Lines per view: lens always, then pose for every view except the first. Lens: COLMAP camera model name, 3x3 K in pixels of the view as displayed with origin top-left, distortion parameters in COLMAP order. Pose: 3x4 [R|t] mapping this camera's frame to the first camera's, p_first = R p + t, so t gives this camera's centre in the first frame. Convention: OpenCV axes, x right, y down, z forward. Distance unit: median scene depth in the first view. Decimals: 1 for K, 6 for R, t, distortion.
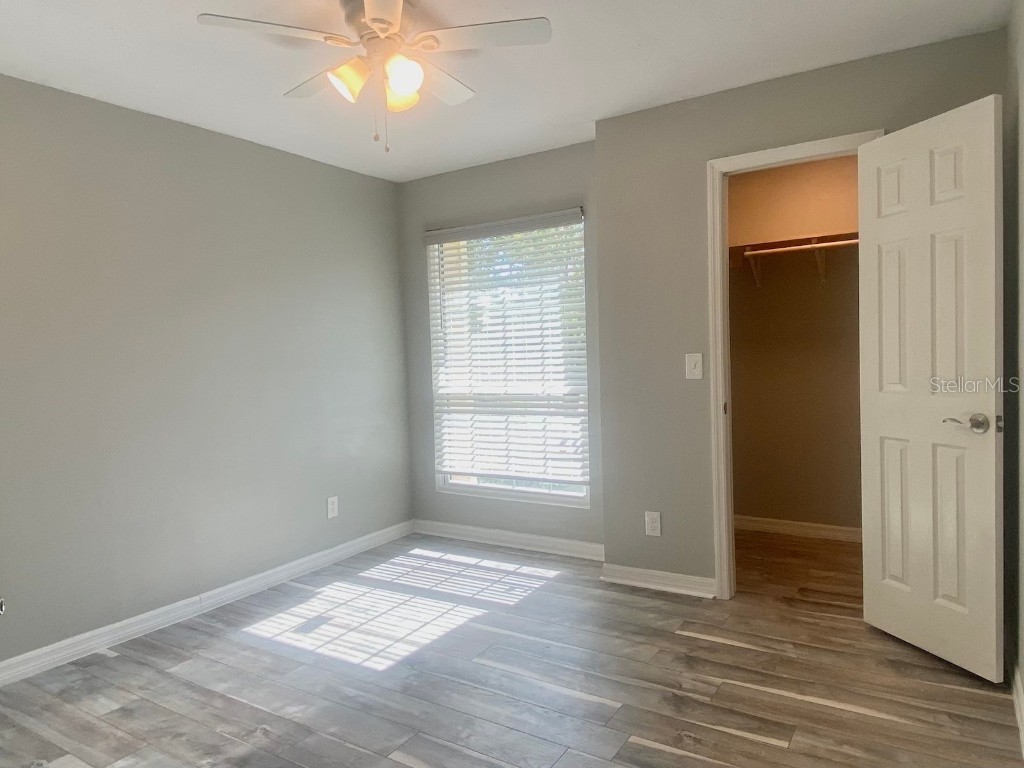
lens RADIAL K [[689.9, 0, 510.4], [0, 689.9, 387.8], [0, 0, 1]] dist [0.064946, -0.082049]
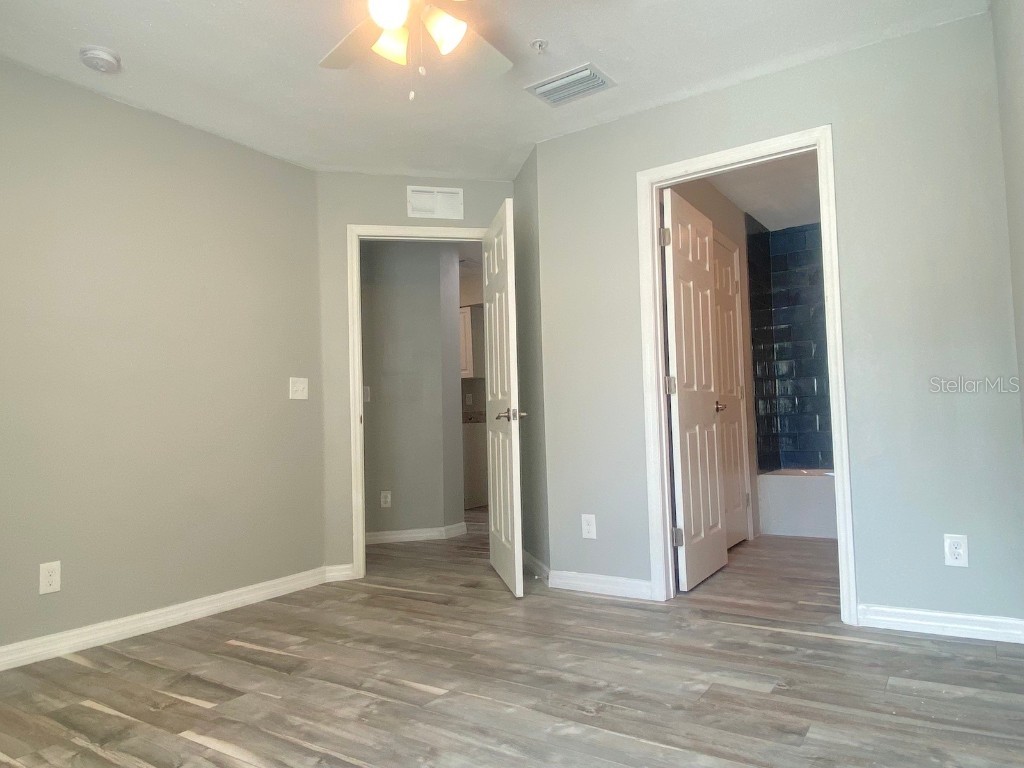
lens RADIAL K [[689.9, 0, 510.4], [0, 689.9, 387.8], [0, 0, 1]] dist [0.064946, -0.082049]
pose [[-0.997483, 0.067552, 0.021568, -0.304523], [0.067498, 0.997714, -0.003204, 0.065496], [-0.021735, -0.001740, -0.999762, 1.932972]]
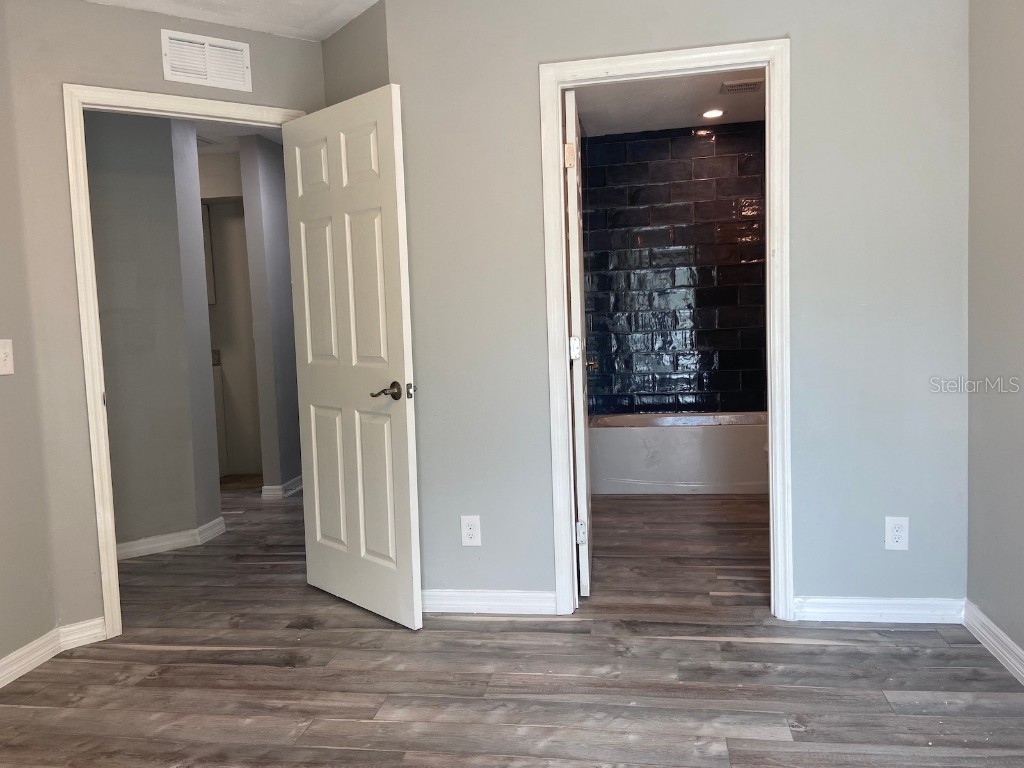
lens RADIAL K [[818.7, 0, 512.0], [0, 818.7, 384.0], [0, 0, 1]] dist [0.124152, -0.177990]
pose [[-0.918760, 0.105388, -0.380491, 0.023520], [0.054964, 0.988473, 0.141065, -0.066582], [0.390972, 0.108692, -0.913962, 1.688084]]
